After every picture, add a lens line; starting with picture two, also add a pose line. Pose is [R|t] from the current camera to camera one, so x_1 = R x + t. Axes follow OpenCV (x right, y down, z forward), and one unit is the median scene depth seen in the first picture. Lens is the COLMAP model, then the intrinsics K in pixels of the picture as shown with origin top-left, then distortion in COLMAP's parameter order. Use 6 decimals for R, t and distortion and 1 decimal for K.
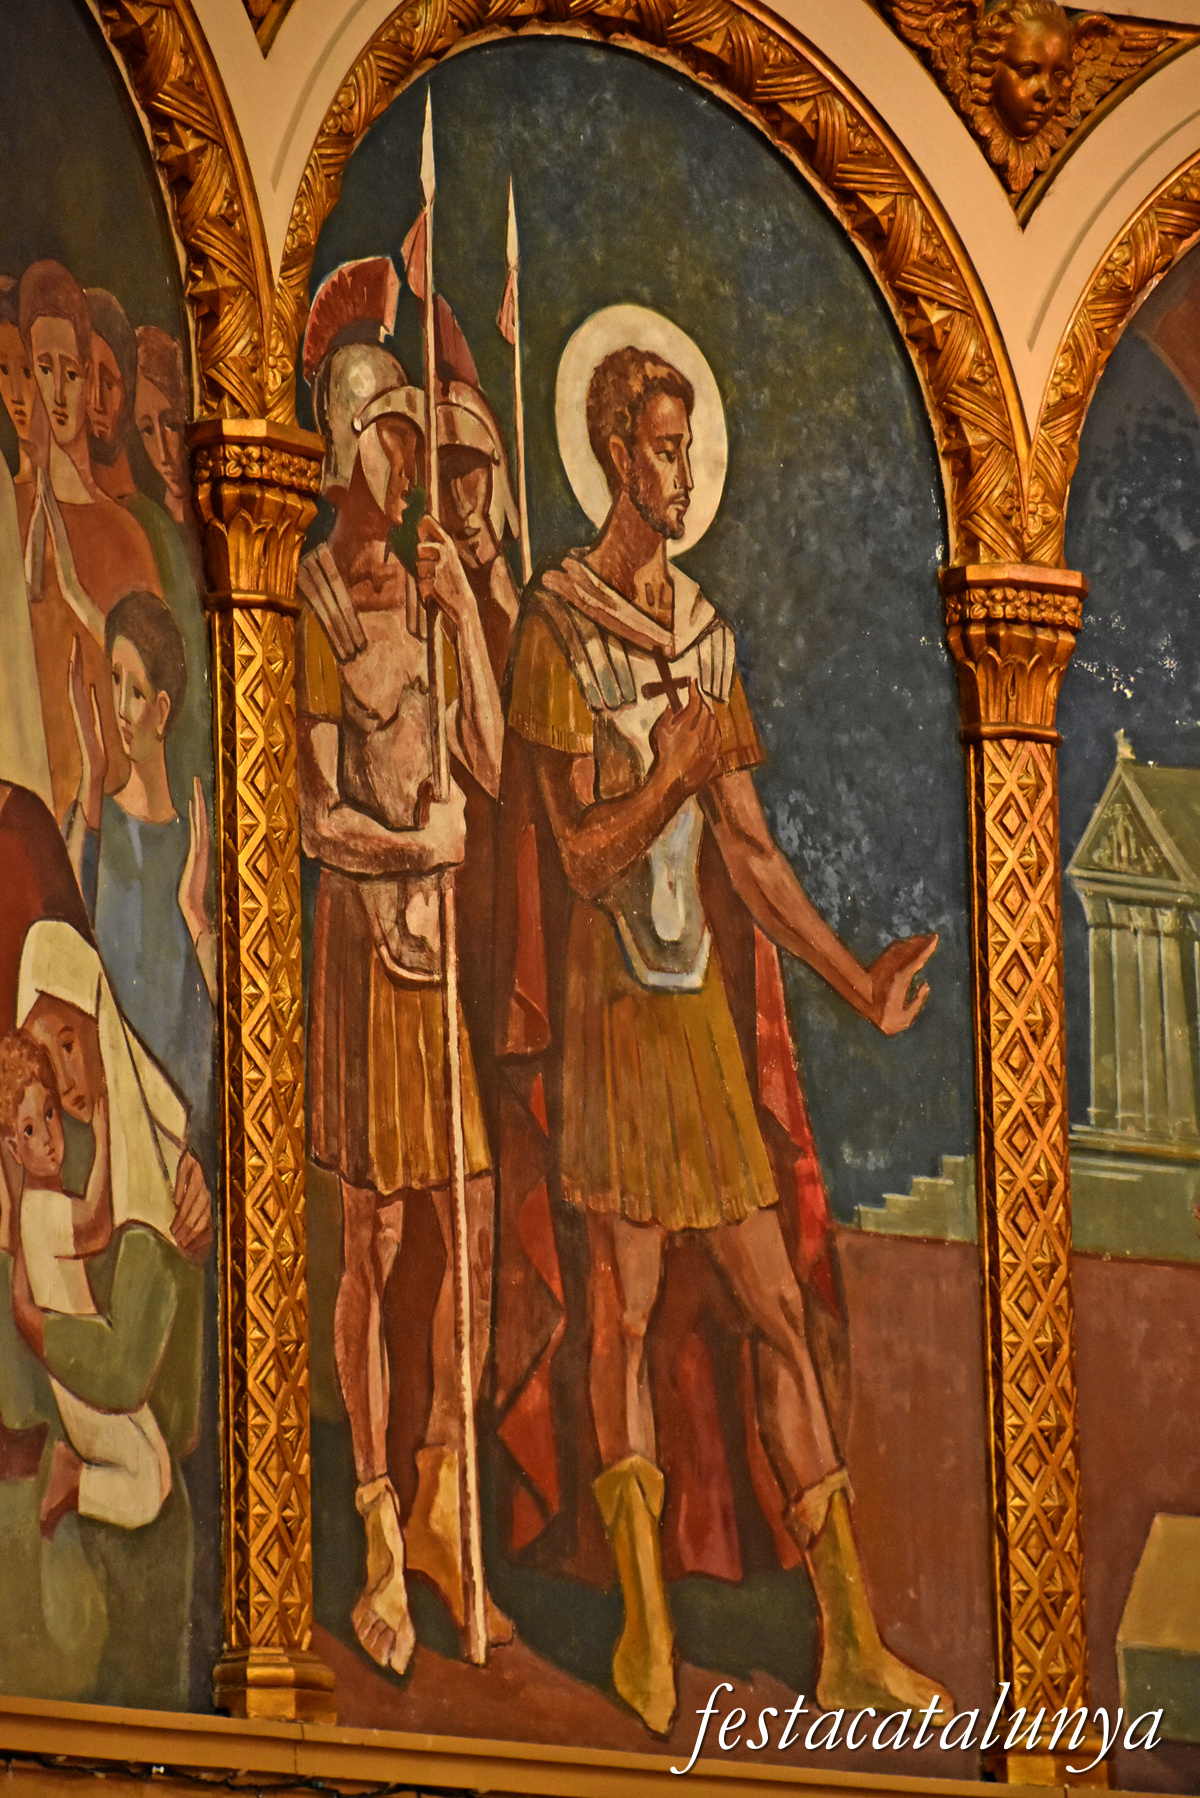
lens RADIAL K [[11662.7, 0, 562.0], [0, 11662.7, 956.4], [0, 0, 1]] dist [3.100225, 34.946372]
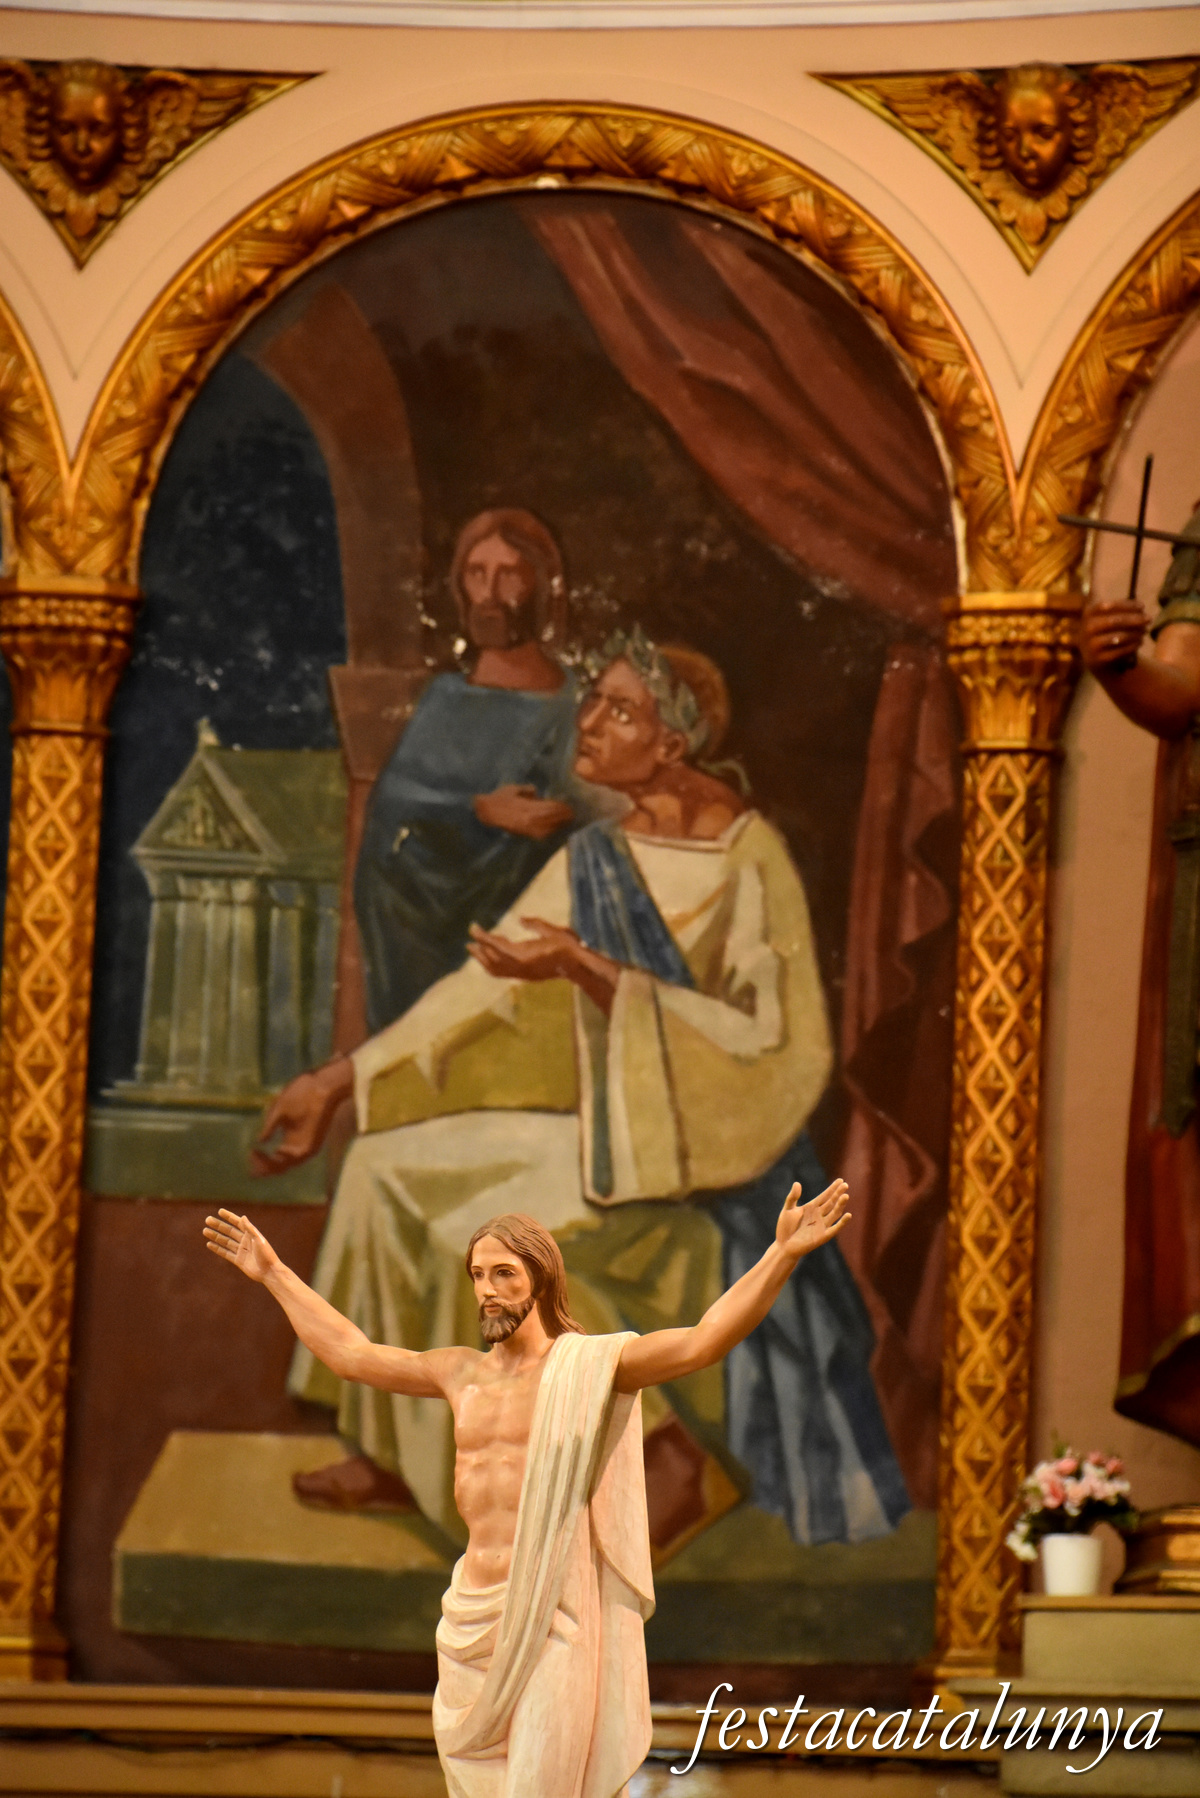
lens RADIAL K [[11662.7, 0, 562.0], [0, 11662.7, 956.4], [0, 0, 1]] dist [3.100225, 34.946372]
pose [[0.741058, -0.040316, -0.670229, 0.810306], [0.044480, 0.998951, -0.010909, 0.016436], [0.669966, -0.021727, 0.742074, 0.212506]]
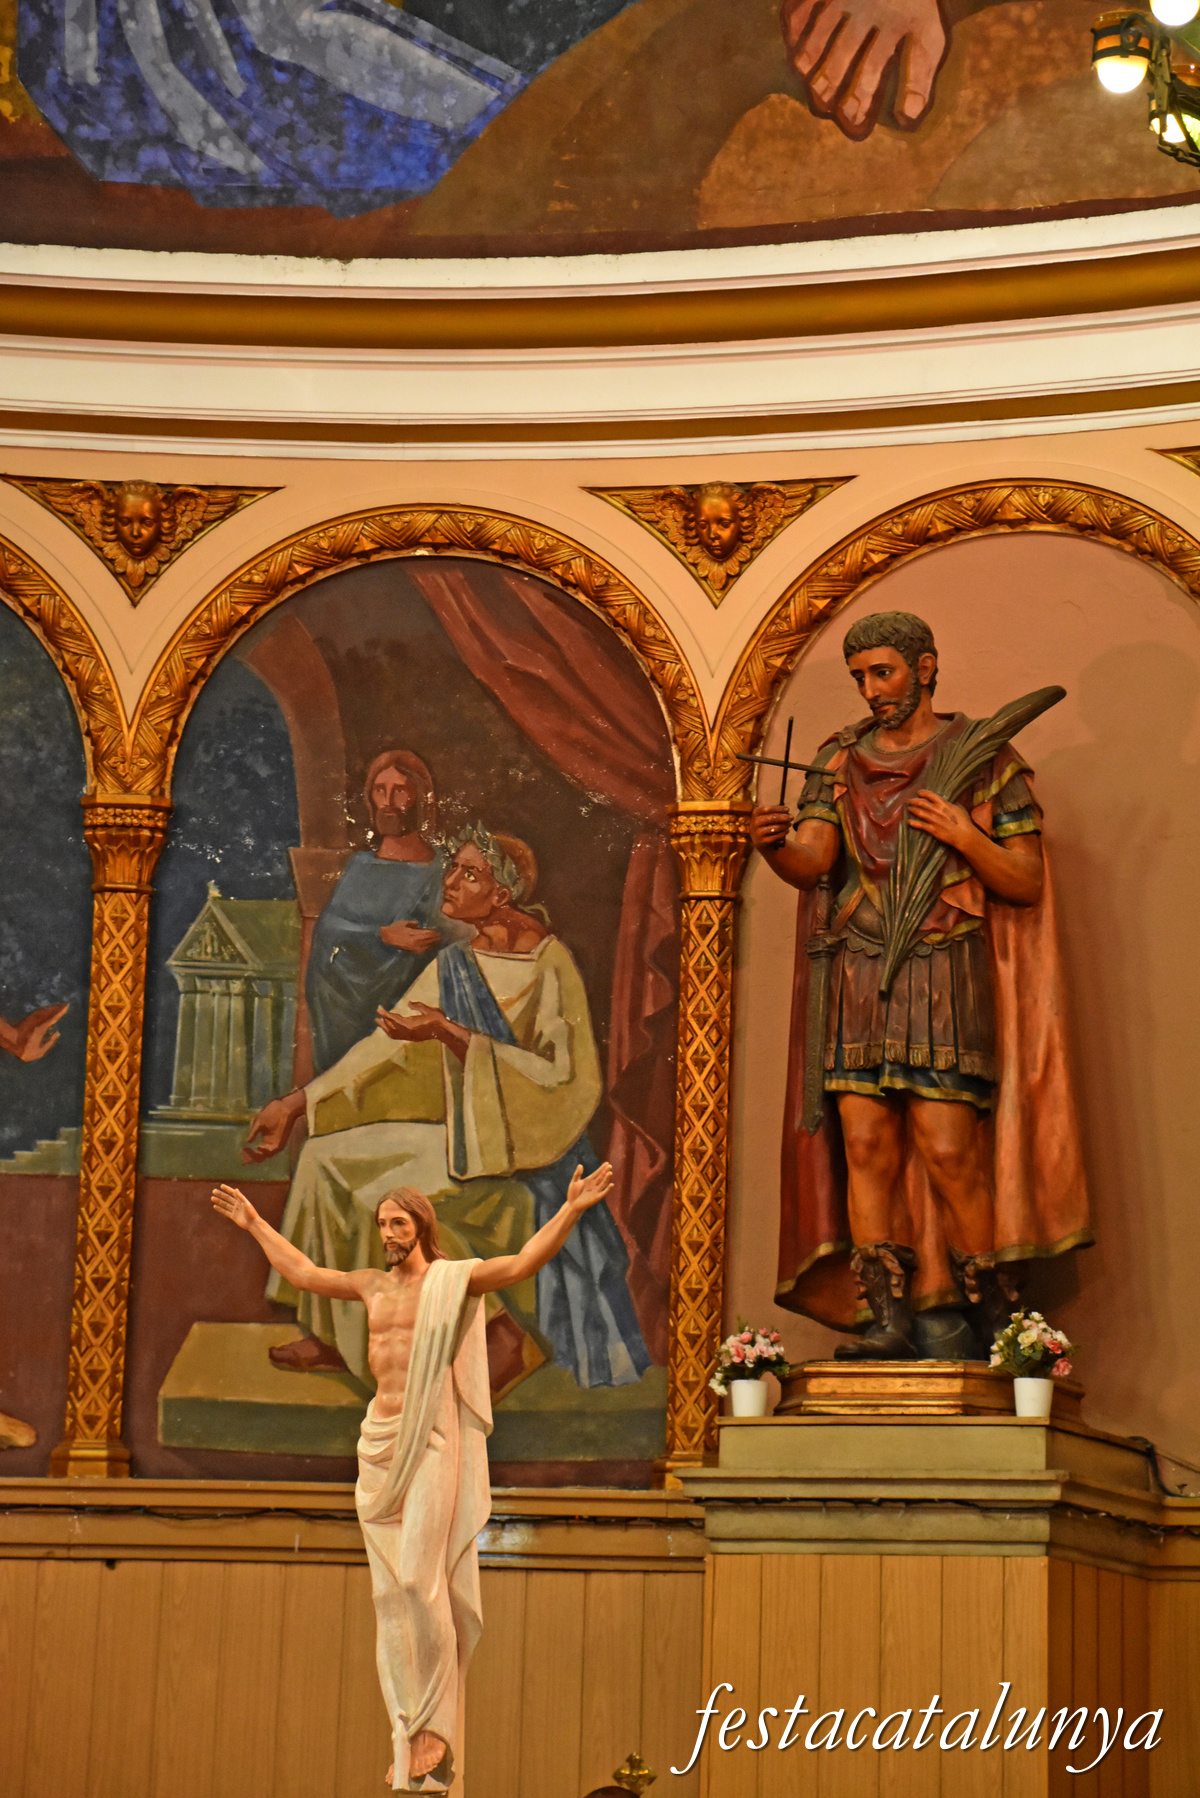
lens RADIAL K [[7130.7, 0, 576.9], [0, 7130.7, 939.6], [0, 0, 1]] dist [1.655397, 1.053320]
pose [[0.753797, -0.053240, -0.654947, 0.802899], [0.051265, 0.998439, -0.022160, 0.016525], [0.655105, -0.016872, 0.755350, 0.221170]]
